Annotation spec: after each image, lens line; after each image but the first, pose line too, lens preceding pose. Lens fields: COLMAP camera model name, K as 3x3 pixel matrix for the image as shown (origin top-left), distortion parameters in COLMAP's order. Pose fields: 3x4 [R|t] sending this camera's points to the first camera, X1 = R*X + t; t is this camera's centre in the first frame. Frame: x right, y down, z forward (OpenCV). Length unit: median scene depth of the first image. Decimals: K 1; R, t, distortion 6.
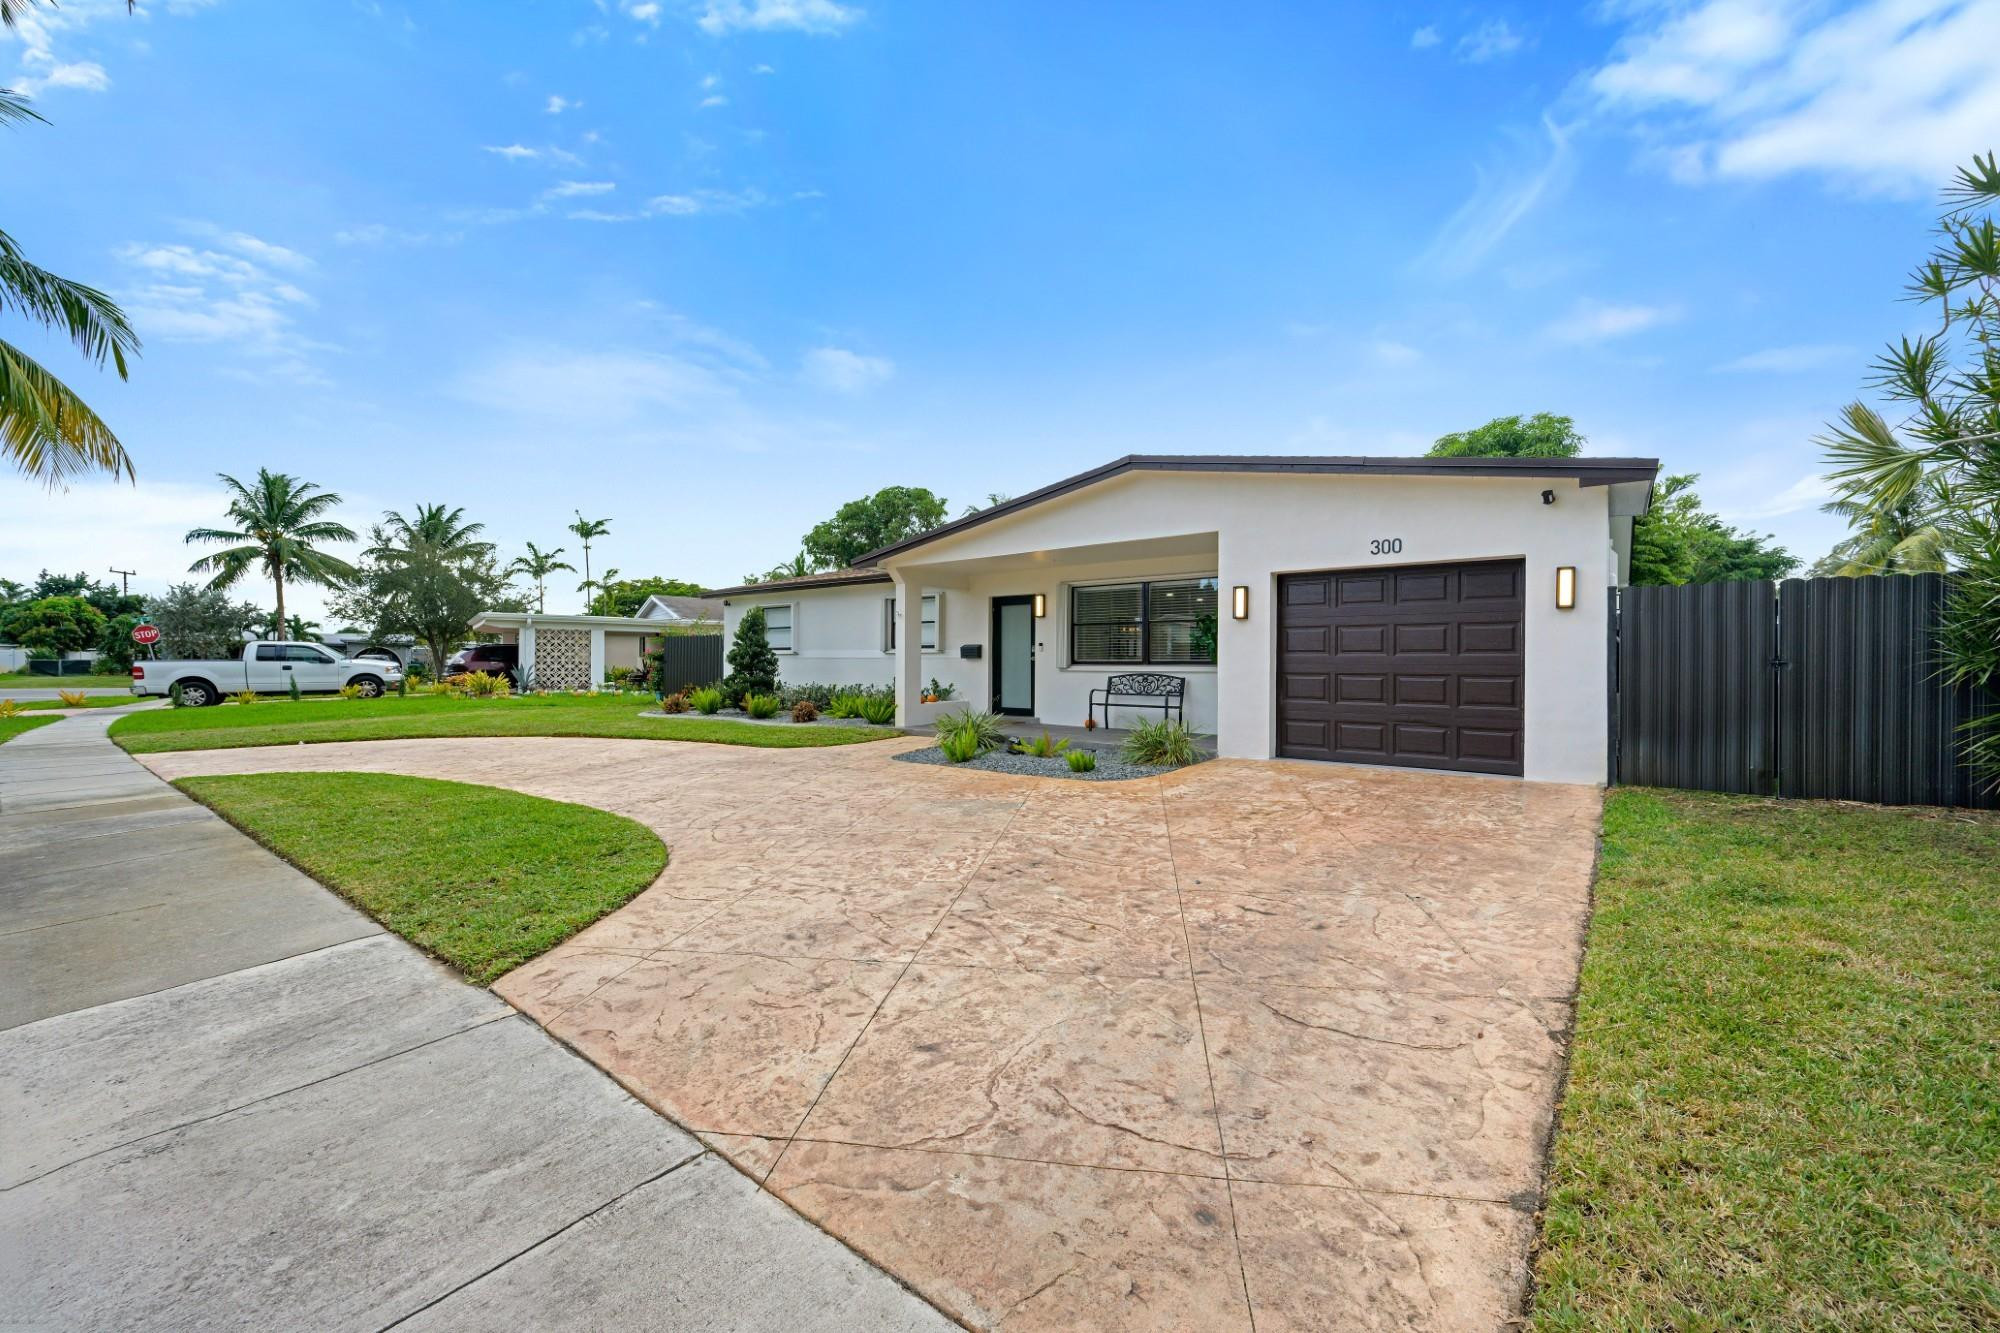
lens RADIAL K [[788.2, 0, 1000.2], [0, 788.2, 662.5], [0, 0, 1]] dist [0.001244, 0.000075]
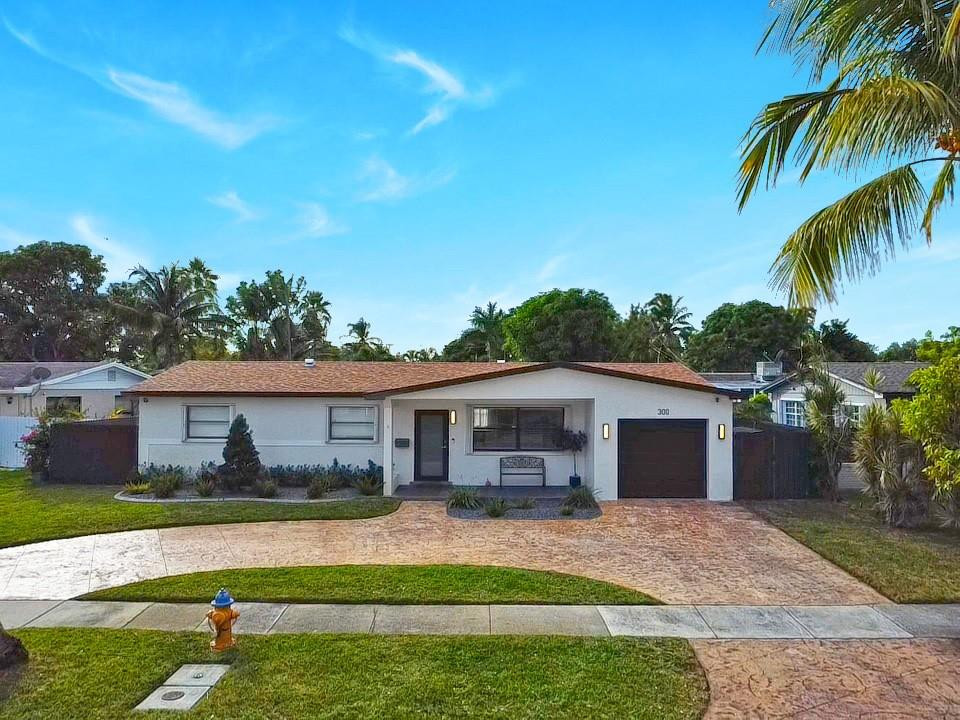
lens RADIAL K [[700.2, 0, 479.3], [0, 700.2, 362.0], [0, 0, 1]] dist [-0.041222, 0.000795]
pose [[0.794872, 0.012356, 0.606651, -1.227807], [-0.003048, 0.999861, -0.016370, -0.245596], [-0.606770, 0.011163, 0.794799, -0.389608]]
